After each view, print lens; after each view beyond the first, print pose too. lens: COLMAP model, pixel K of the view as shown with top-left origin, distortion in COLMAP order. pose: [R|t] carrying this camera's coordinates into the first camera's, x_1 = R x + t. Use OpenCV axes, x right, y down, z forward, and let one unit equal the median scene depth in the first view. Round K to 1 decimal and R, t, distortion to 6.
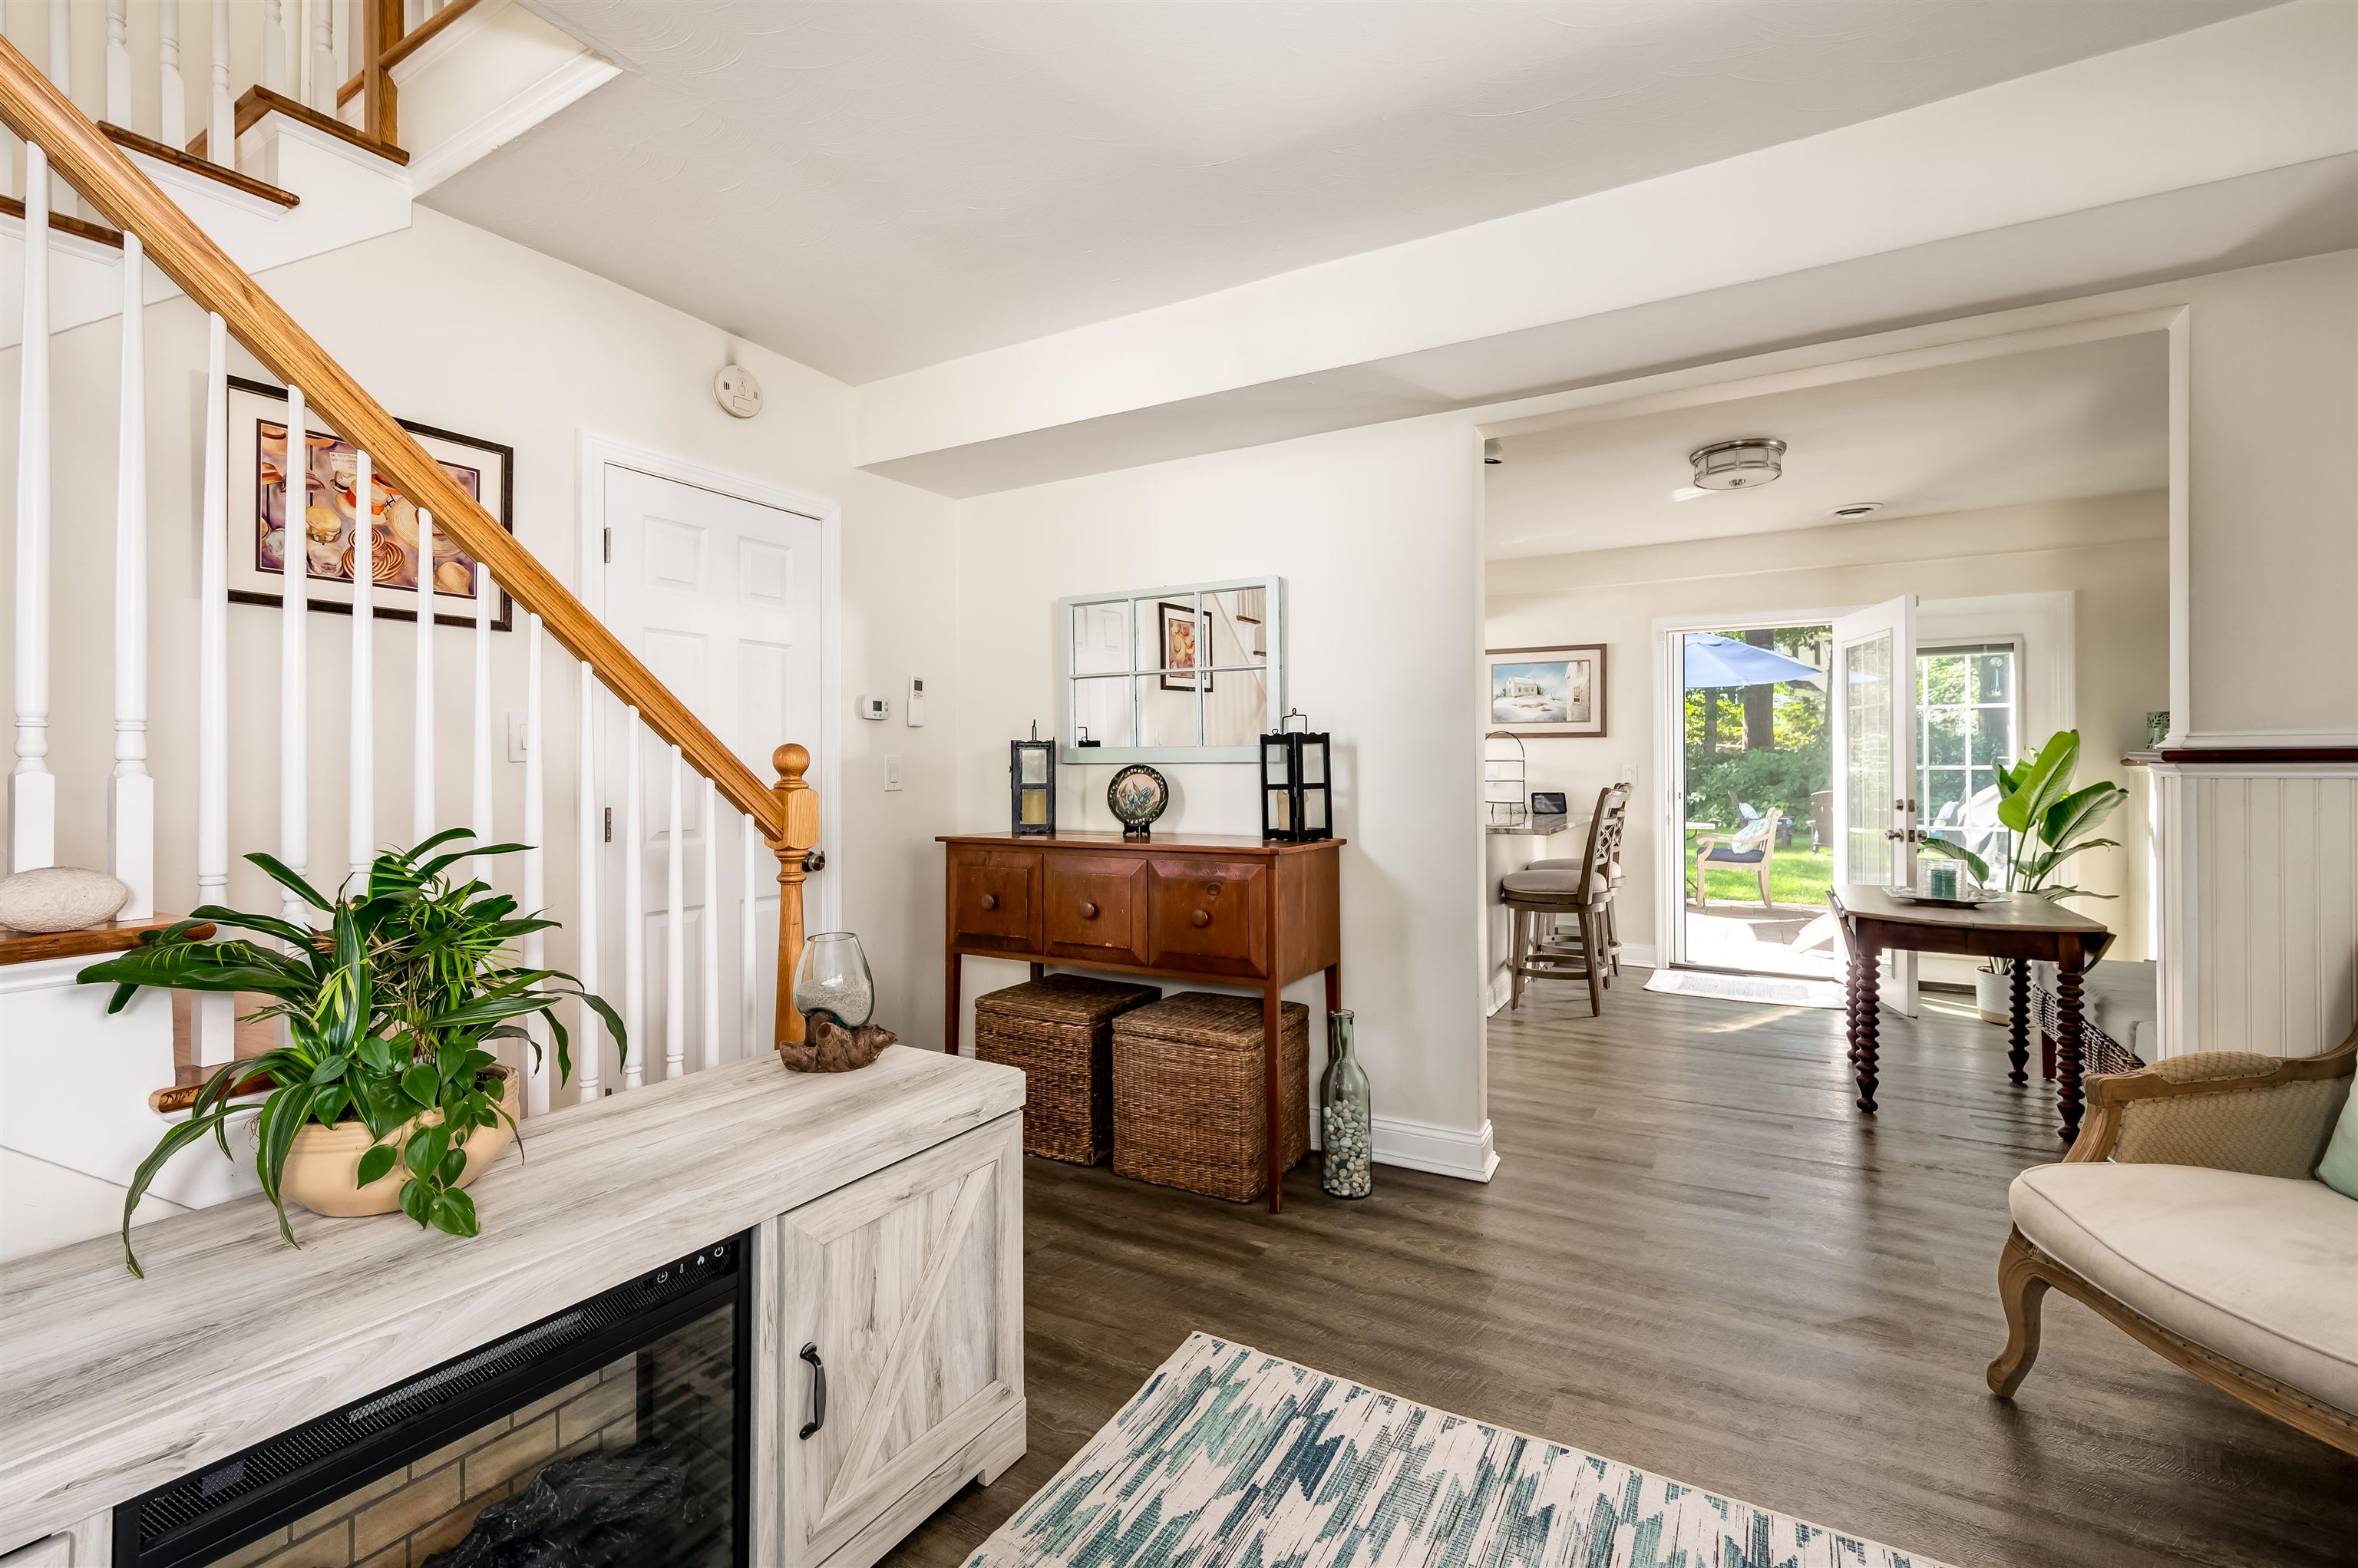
lens RADIAL K [[1029.3, 0, 1172.3], [0, 1029.3, 765.8], [0, 0, 1]] dist [-0.000316, -0.000047]
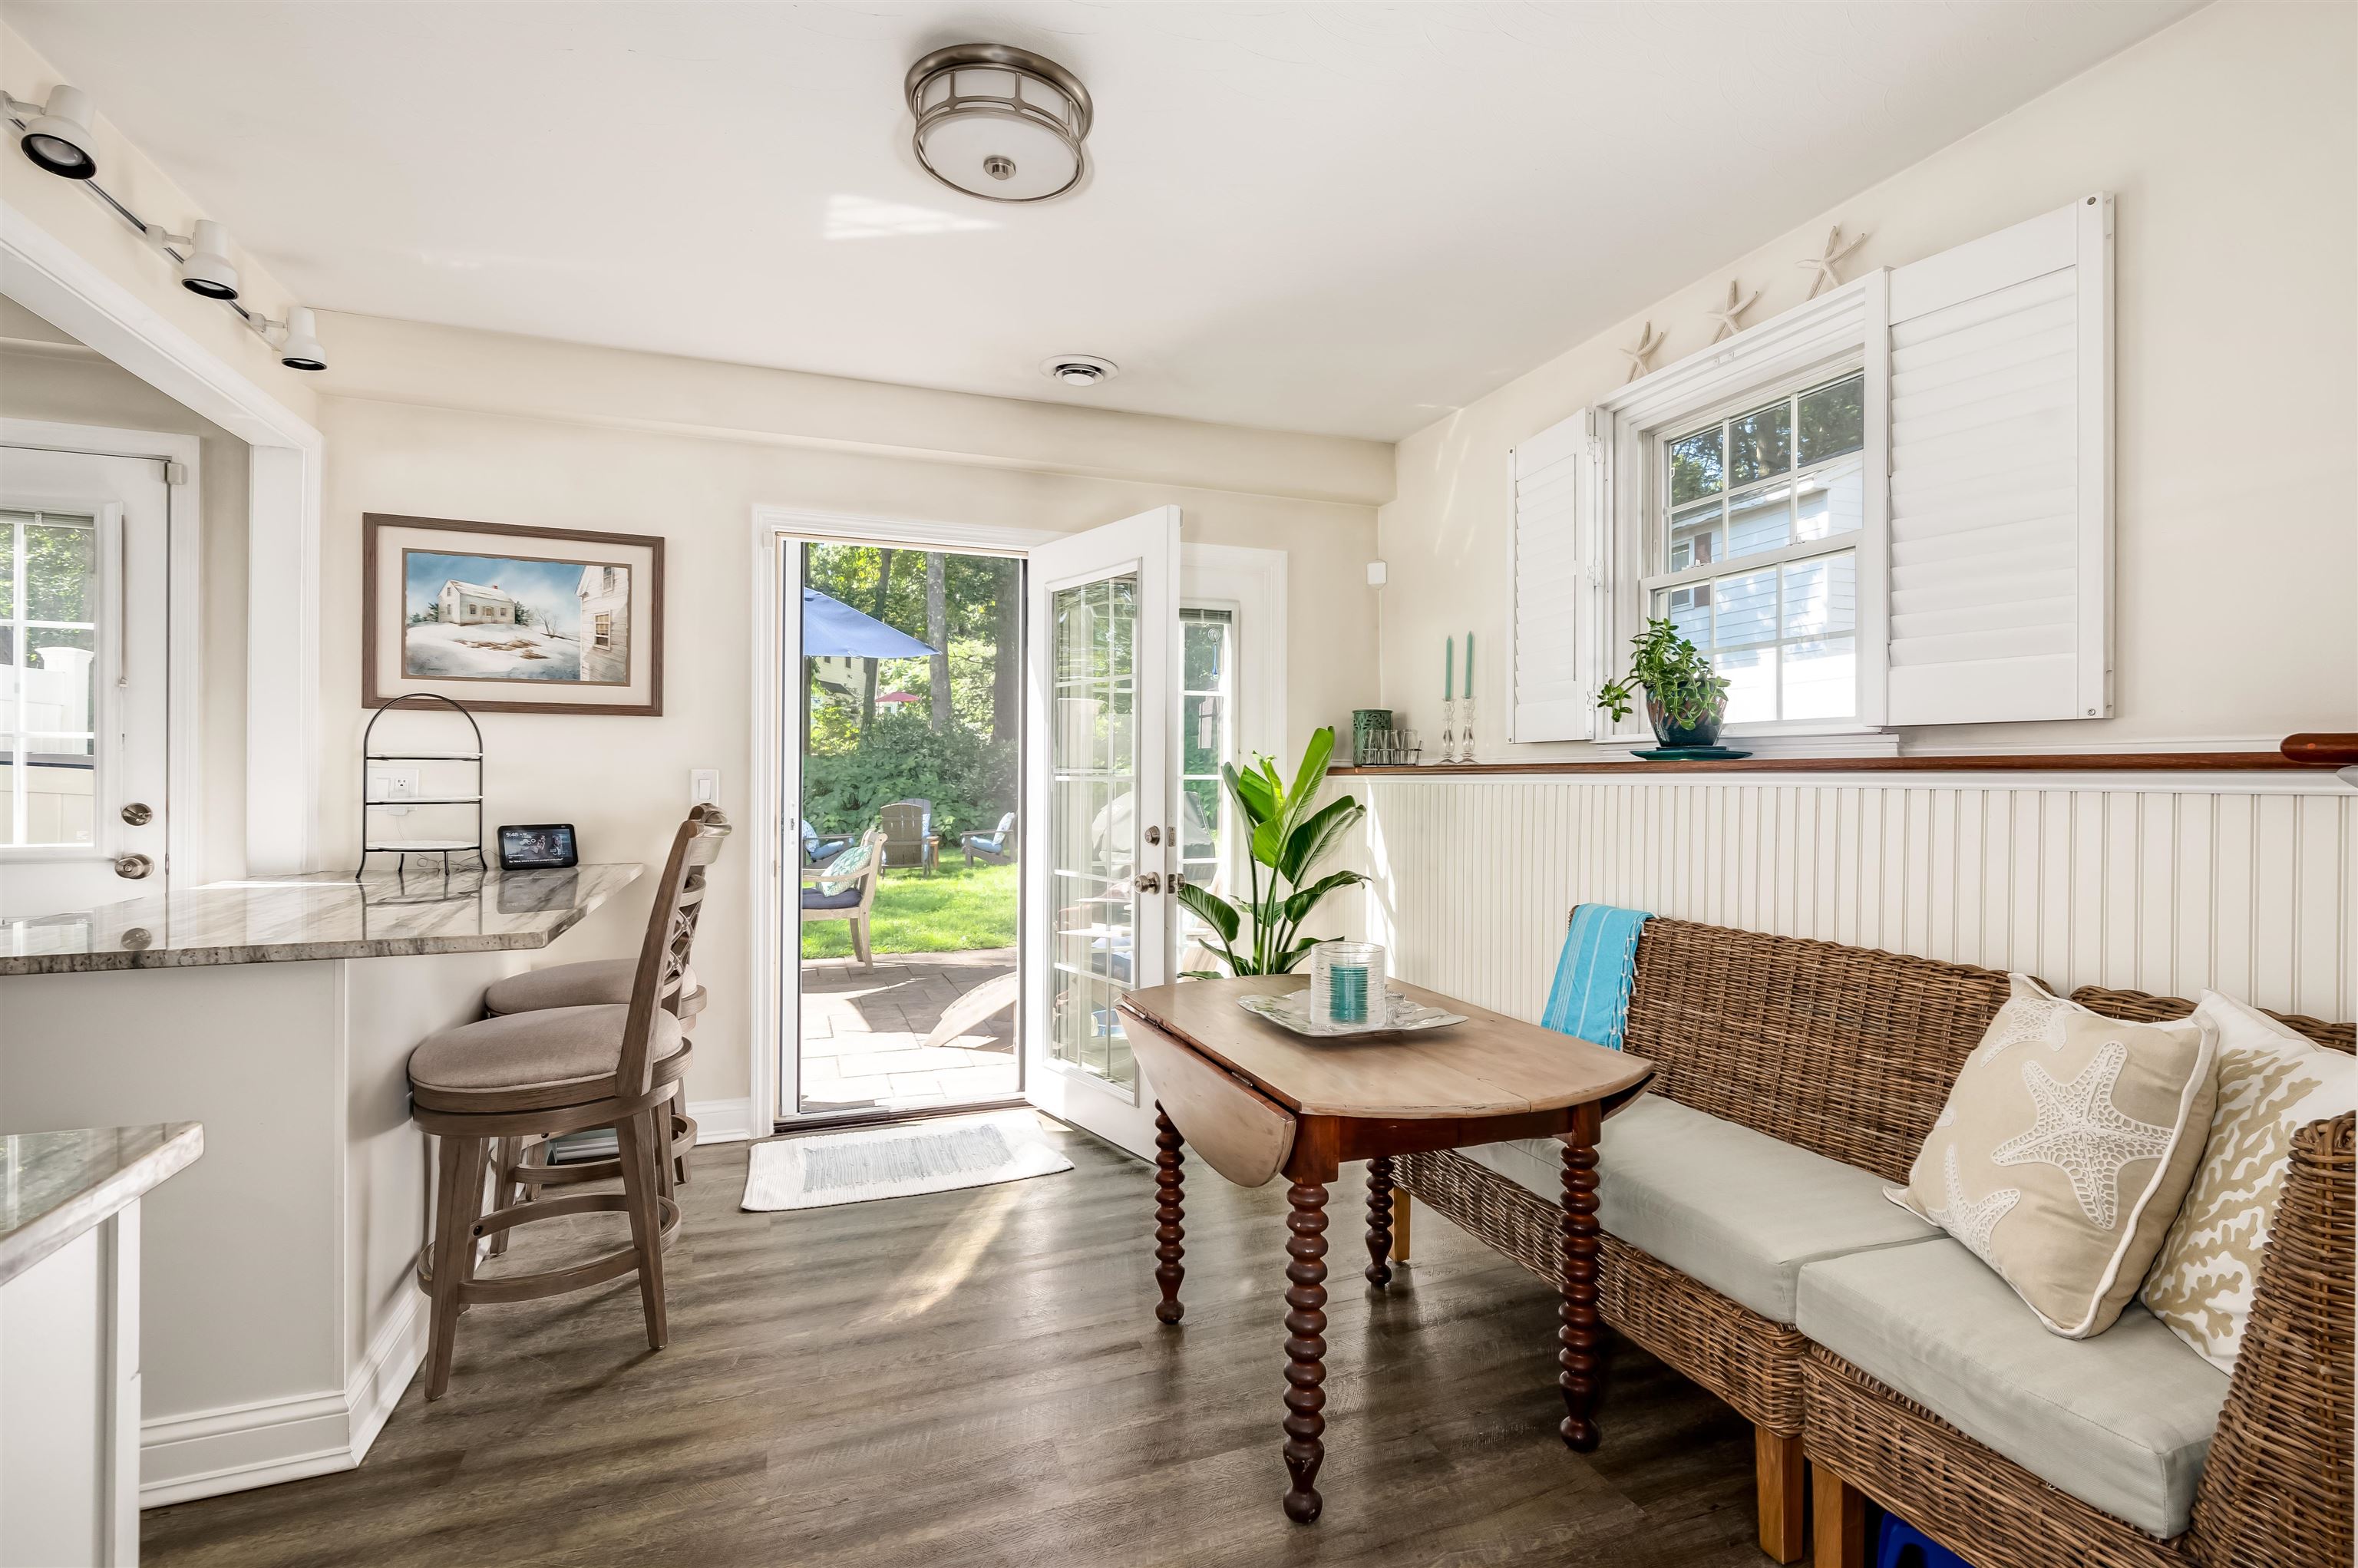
lens RADIAL K [[1113.5, 0, 1238.5], [0, 1113.5, 771.2], [0, 0, 1]] dist [-0.001319, 0.000057]
pose [[0.608294, 0.007665, 0.793675, 0.170655], [-0.006281, 0.999969, -0.004843, 0.000790], [-0.793687, -0.002039, 0.608323, 0.477961]]
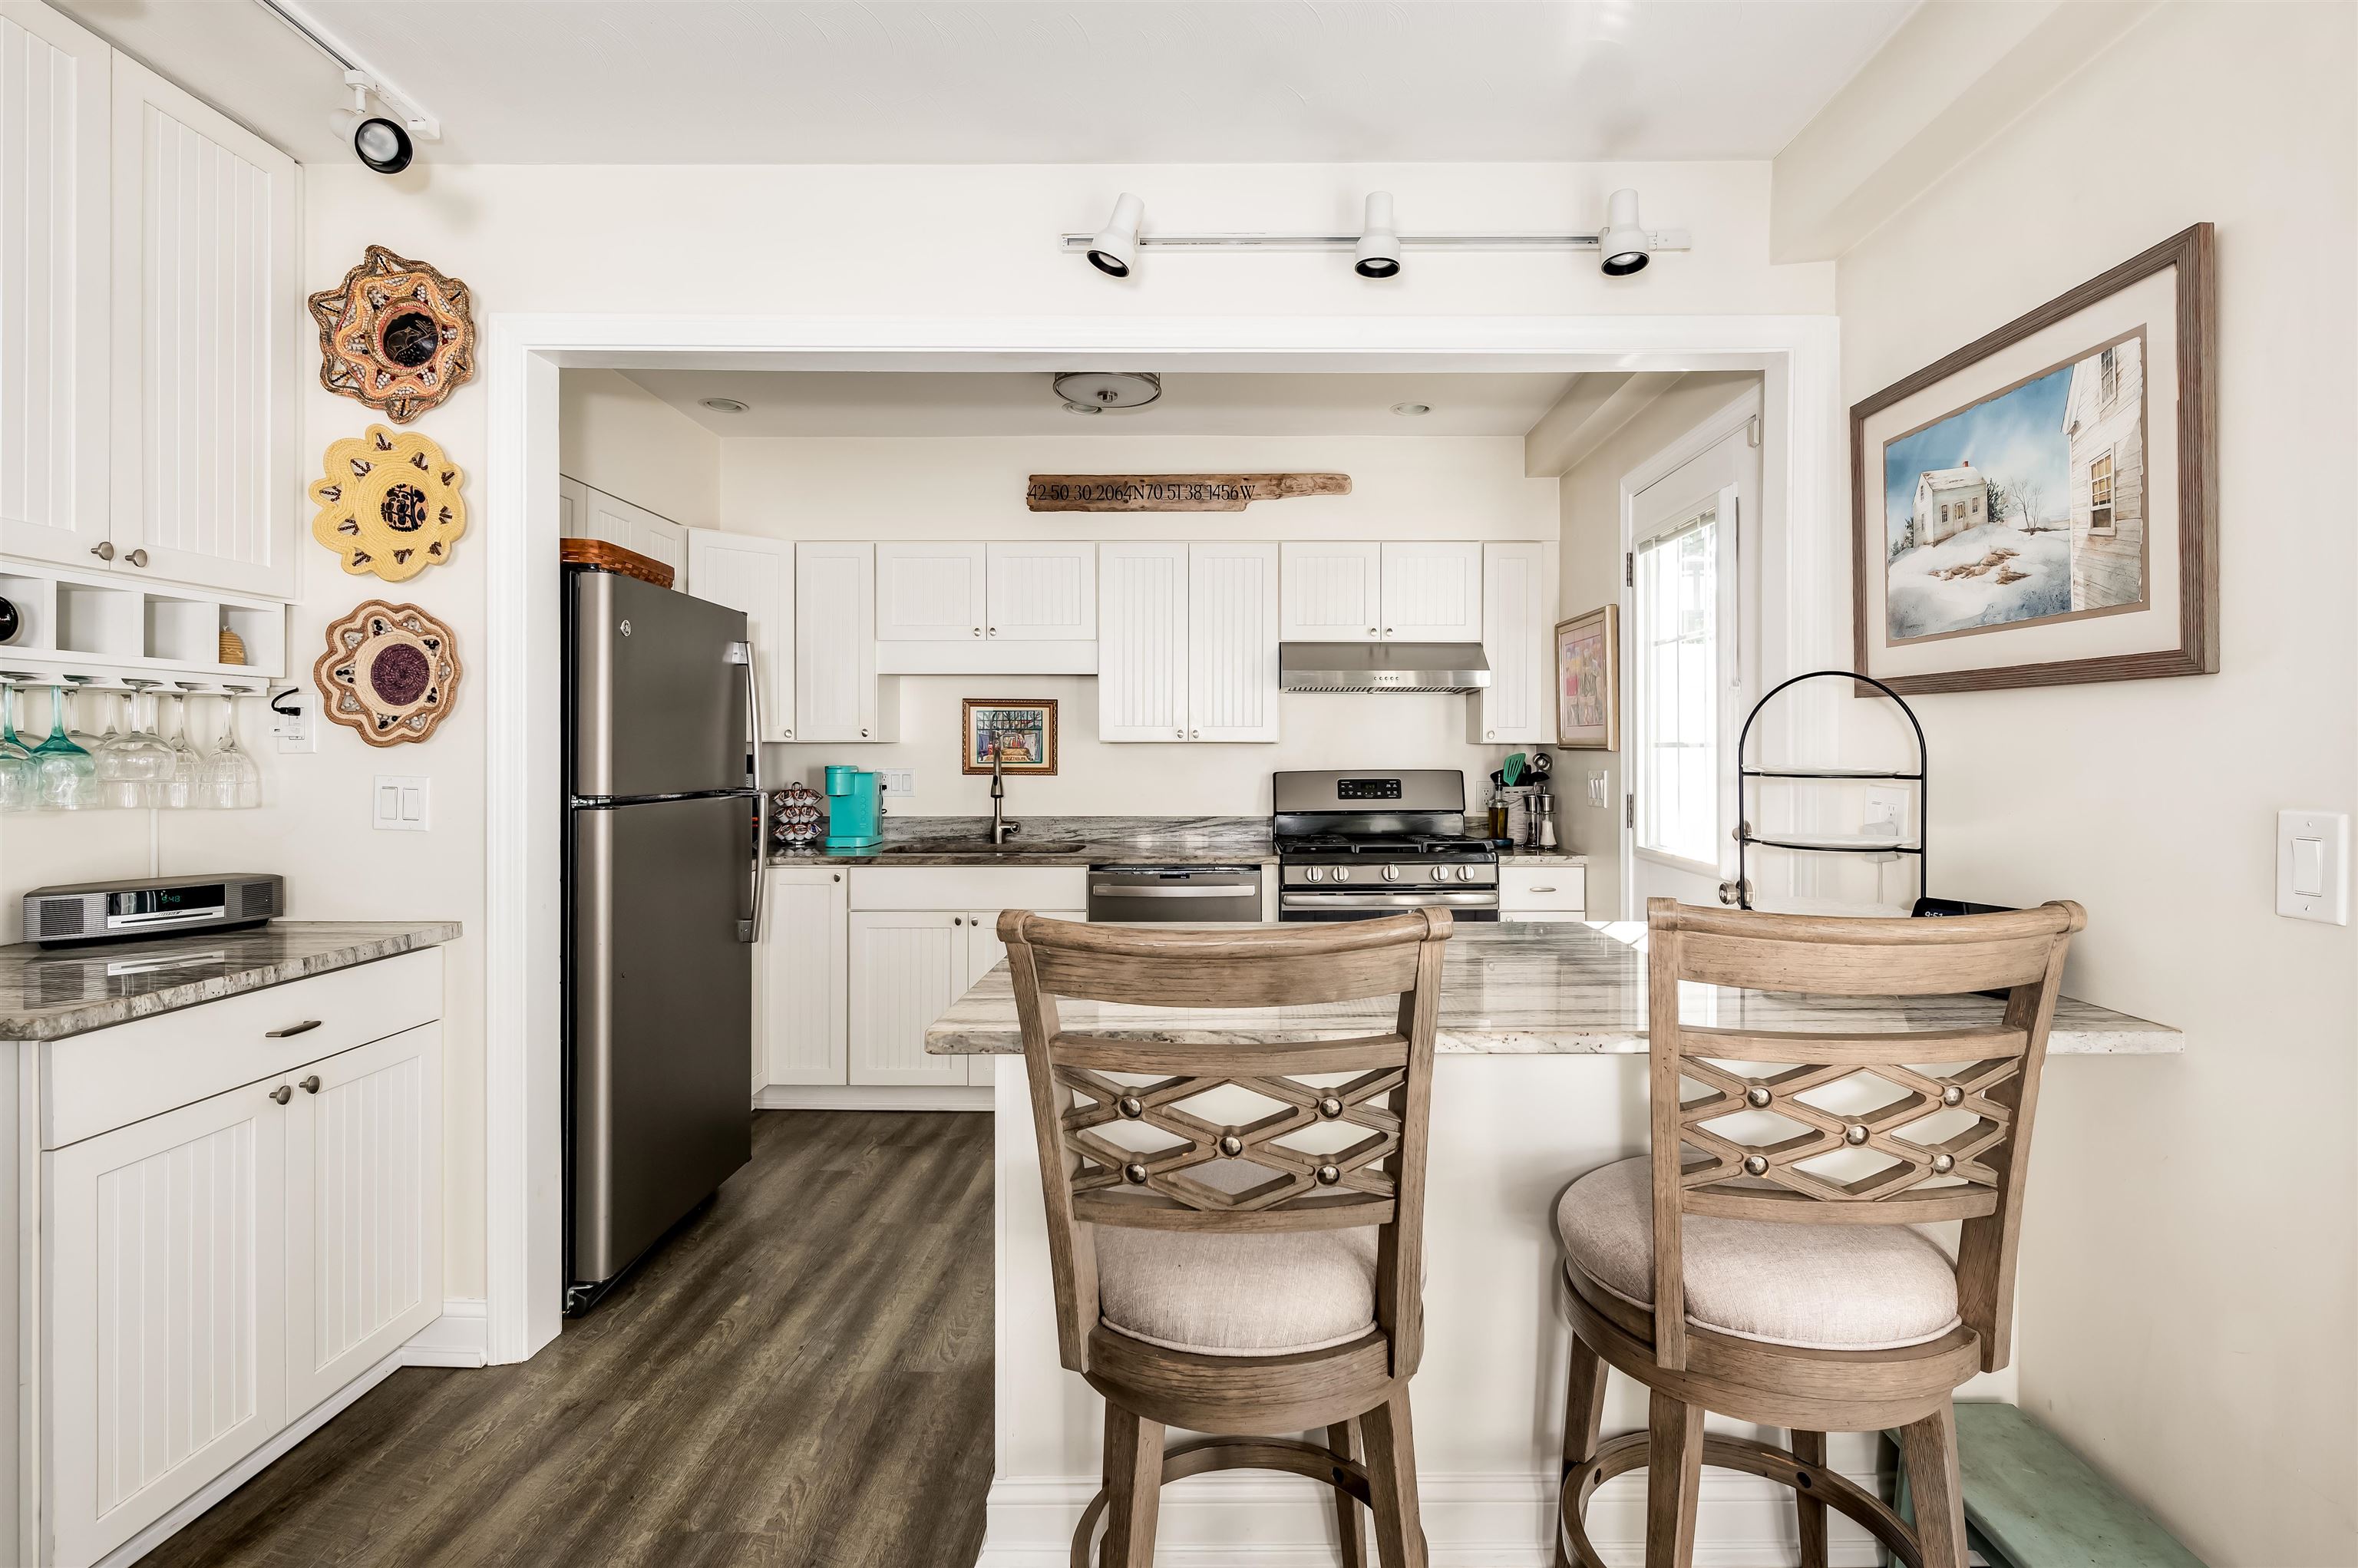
lens RADIAL K [[1120.0, 0, 1215.9], [0, 1120.0, 747.0], [0, 0, 1]] dist [-0.000961, -0.000248]
pose [[0.492755, 0.000987, -0.870168, 0.585544], [0.000648, 0.999999, 0.001501, -0.015325], [0.870168, -0.001304, 0.492753, 0.804772]]
